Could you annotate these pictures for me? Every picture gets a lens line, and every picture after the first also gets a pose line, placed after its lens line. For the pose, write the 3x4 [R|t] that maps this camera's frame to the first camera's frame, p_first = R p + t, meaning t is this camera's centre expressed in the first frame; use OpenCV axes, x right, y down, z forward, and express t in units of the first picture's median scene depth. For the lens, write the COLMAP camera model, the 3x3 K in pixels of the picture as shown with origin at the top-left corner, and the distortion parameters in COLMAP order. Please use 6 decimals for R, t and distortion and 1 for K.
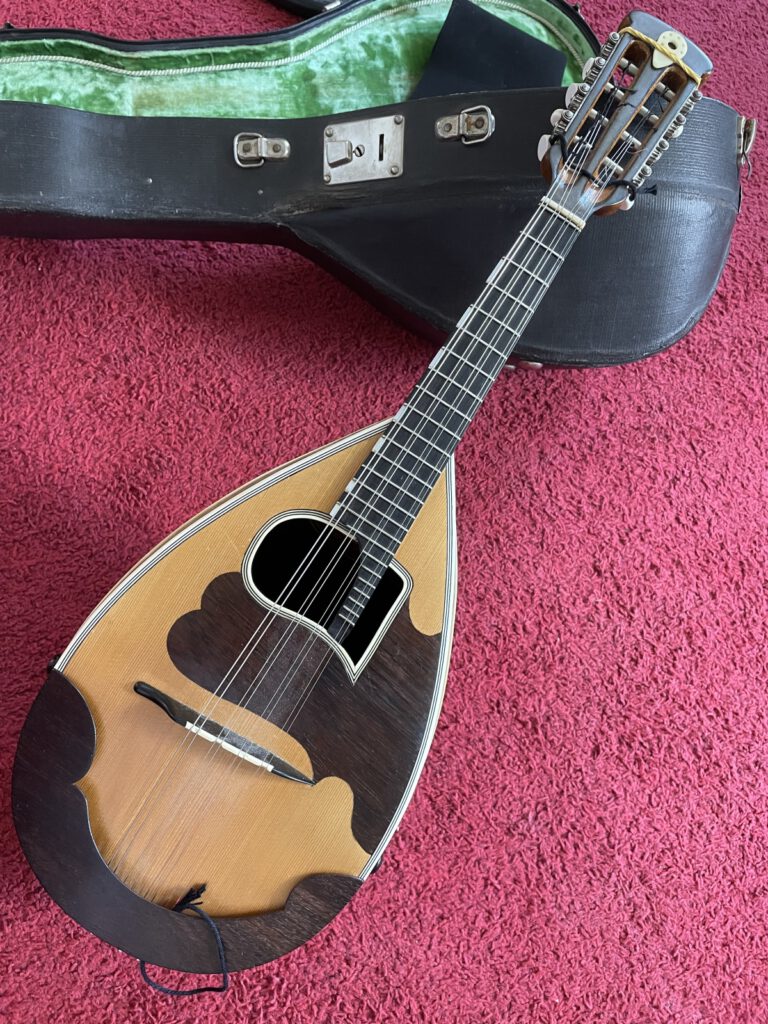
lens RADIAL K [[774.9, 0, 384.6], [0, 774.9, 509.5], [0, 0, 1]] dist [0.095513, -0.131004]
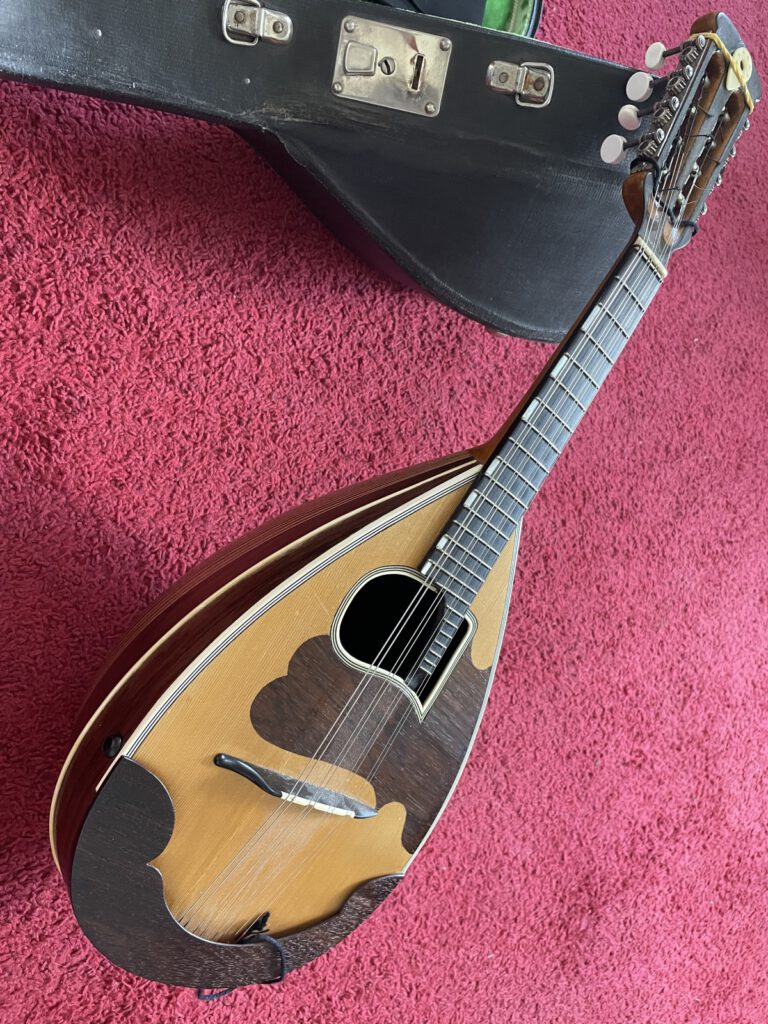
lens RADIAL K [[777.7, 0, 384.0], [0, 777.7, 512.0], [0, 0, 1]] dist [0.089945, -0.125085]
pose [[0.899124, -0.018386, 0.437308, -0.345130], [-0.119896, 0.950556, 0.286476, -0.217275], [-0.420953, -0.310009, 0.852463, 0.140900]]
